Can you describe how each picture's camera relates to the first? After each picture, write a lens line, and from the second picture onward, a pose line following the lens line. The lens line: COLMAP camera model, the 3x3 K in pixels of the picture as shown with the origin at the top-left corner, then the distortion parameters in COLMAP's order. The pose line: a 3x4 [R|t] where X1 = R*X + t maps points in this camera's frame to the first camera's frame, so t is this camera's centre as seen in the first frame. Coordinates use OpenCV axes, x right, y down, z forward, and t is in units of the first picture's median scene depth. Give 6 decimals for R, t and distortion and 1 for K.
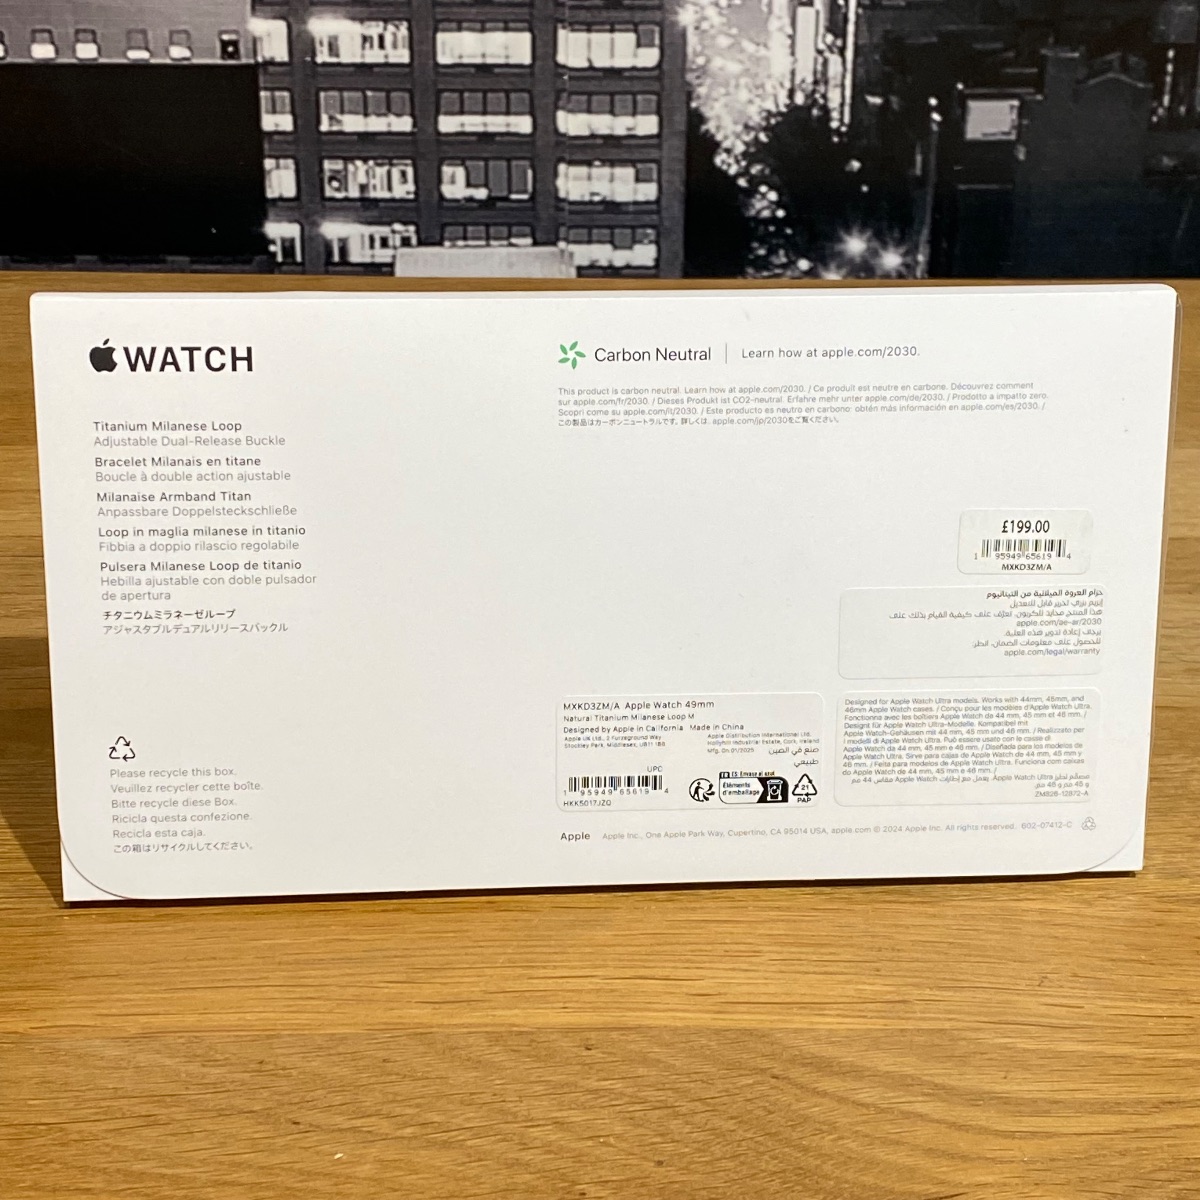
lens RADIAL K [[2414.9, 0, 604.3], [0, 2414.9, 595.7], [0, 0, 1]] dist [0.149440, 0.000000]
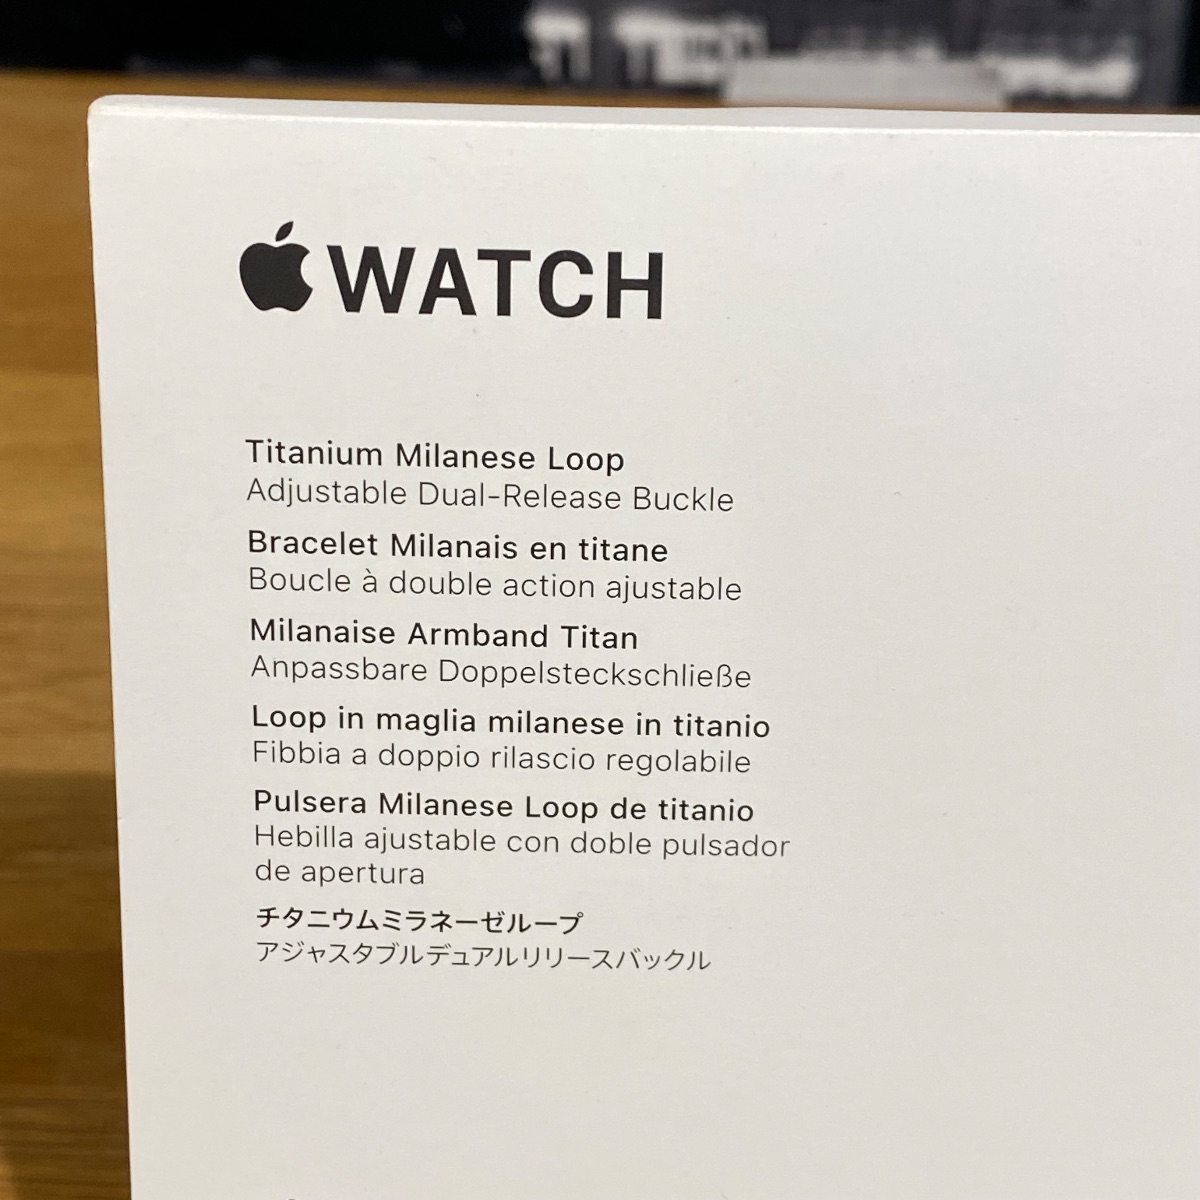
lens RADIAL K [[2448.8, 0, 593.4], [0, 2448.8, 611.0], [0, 0, 1]] dist [0.142382, 0.000000]
pose [[0.996392, 0.041248, -0.074175, -0.124106], [-0.036259, 0.997067, 0.067395, -0.071767], [0.076737, -0.064462, 0.994965, 0.609421]]
